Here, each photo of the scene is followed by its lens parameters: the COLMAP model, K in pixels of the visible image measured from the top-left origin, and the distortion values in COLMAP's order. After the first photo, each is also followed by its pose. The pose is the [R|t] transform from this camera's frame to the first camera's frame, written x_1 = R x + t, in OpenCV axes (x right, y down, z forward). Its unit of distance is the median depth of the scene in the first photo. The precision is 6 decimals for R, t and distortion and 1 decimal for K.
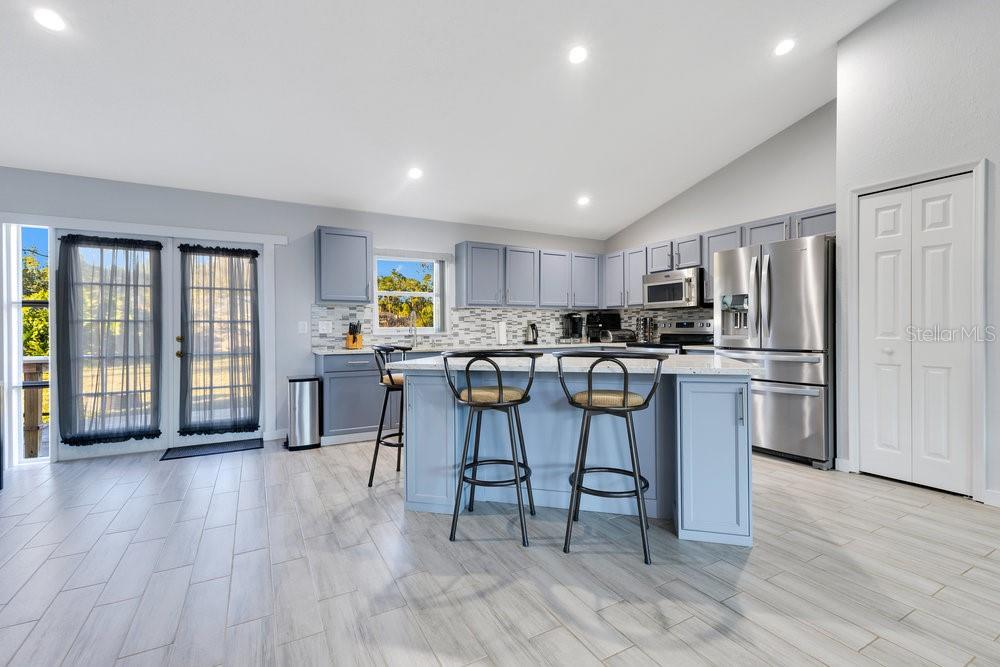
lens RADIAL K [[453.5, 0, 498.0], [0, 453.5, 332.4], [0, 0, 1]] dist [0.013936, -0.003334]
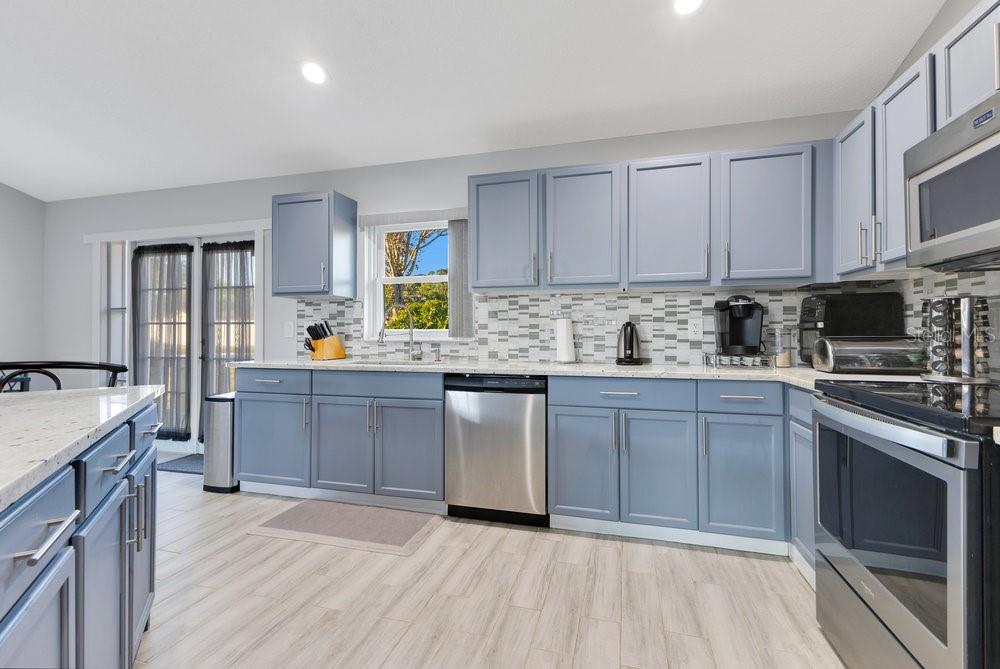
lens RADIAL K [[445.9, 0, 511.0], [0, 445.9, 331.5], [0, 0, 1]] dist [0.004724, 0.000014]
pose [[0.725204, 0.006465, -0.688503, 0.430232], [-0.006208, 0.999977, 0.002850, -0.013440], [0.688506, 0.002207, 0.725228, 0.779524]]
